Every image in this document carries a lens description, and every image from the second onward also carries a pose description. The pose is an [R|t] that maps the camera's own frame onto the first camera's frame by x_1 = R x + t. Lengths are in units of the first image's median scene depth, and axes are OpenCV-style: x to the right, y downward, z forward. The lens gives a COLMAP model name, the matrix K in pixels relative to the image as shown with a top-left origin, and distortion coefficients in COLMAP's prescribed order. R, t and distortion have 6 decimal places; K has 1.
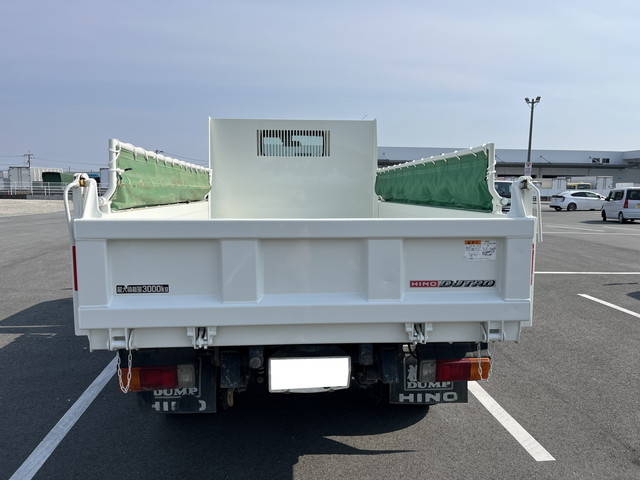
lens RADIAL K [[483.9, 0, 320.0], [0, 483.9, 240.0], [0, 0, 1]] dist [0.027903, -0.006394]
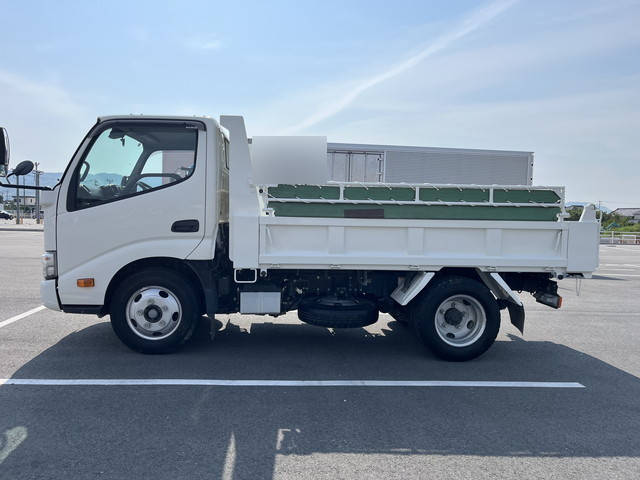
lens RADIAL K [[427.1, 0, 320.0], [0, 427.1, 240.0], [0, 0, 1]] dist [-0.001650, -0.001216]
pose [[0.029796, -0.023499, 0.999280, -2.119980], [0.083602, 0.996279, 0.020936, -0.090292], [-0.996054, 0.082918, 0.031649, 1.837793]]
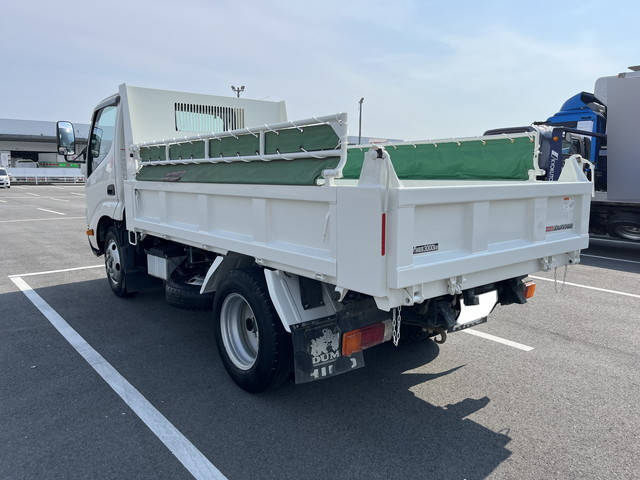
lens RADIAL K [[483.9, 0, 320.0], [0, 483.9, 240.0], [0, 0, 1]] dist [0.027903, -0.006394]
pose [[0.824261, -0.079603, 0.560586, -0.969982], [0.059890, 0.996771, 0.053481, 0.004618], [-0.563033, -0.010509, 0.826367, 0.162699]]
